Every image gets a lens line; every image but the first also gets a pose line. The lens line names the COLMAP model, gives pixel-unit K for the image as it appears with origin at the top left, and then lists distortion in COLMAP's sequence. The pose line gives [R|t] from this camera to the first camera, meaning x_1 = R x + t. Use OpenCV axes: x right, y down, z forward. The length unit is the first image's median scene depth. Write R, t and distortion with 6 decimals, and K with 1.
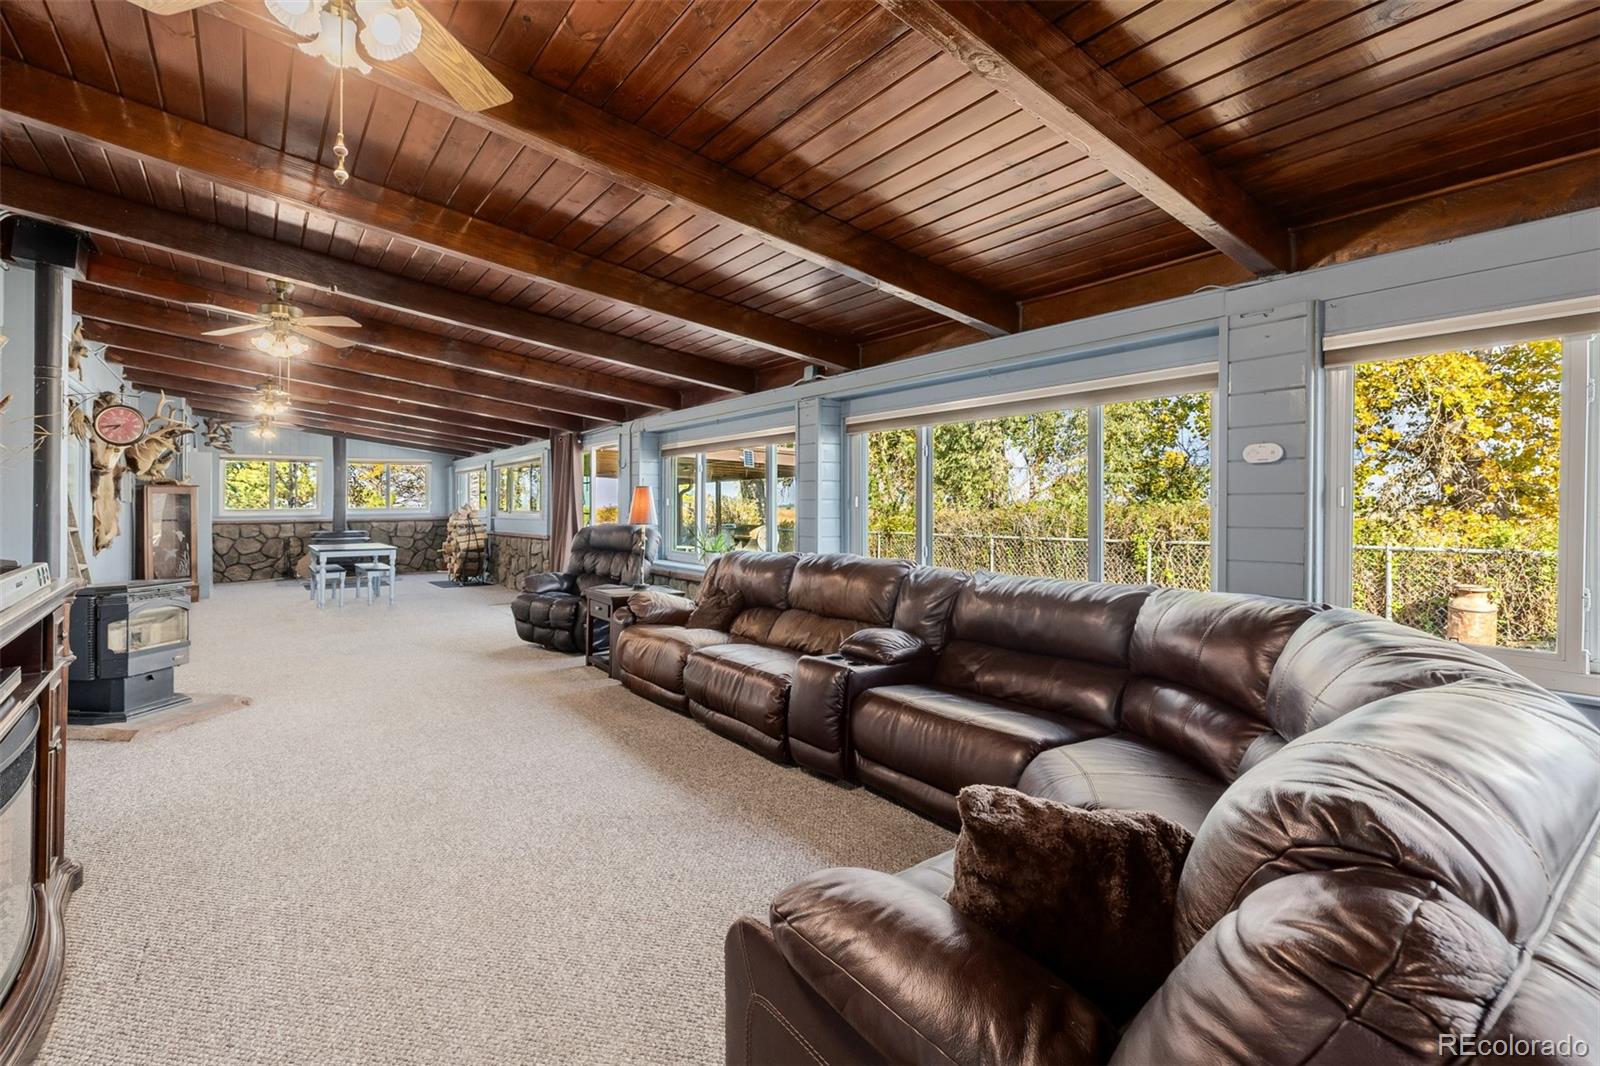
lens RADIAL K [[691.5, 0, 799.2], [0, 691.5, 511.6], [0, 0, 1]] dist [-0.000615, 0.000090]
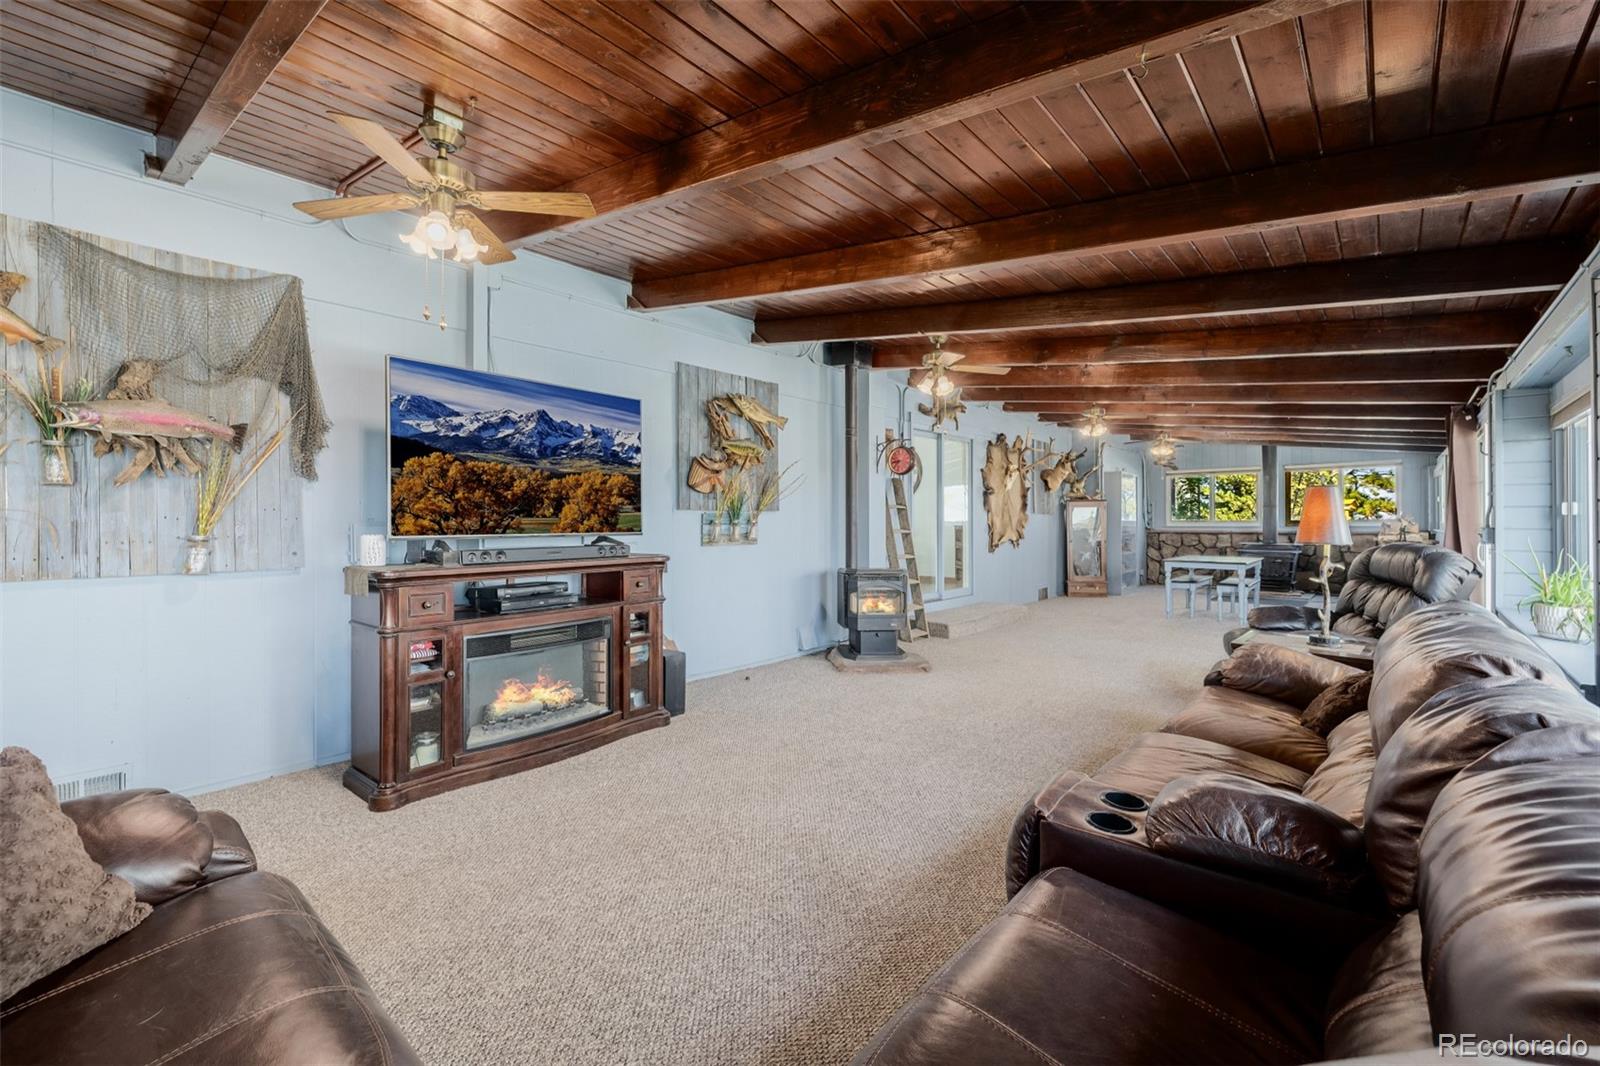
lens RADIAL K [[691.5, 0, 799.2], [0, 691.5, 511.6], [0, 0, 1]] dist [-0.000615, 0.000090]
pose [[0.196953, -0.008332, -0.980378, 0.149926], [-0.007829, 0.999919, -0.010071, -0.000881], [0.980382, 0.009659, 0.196872, 0.184183]]
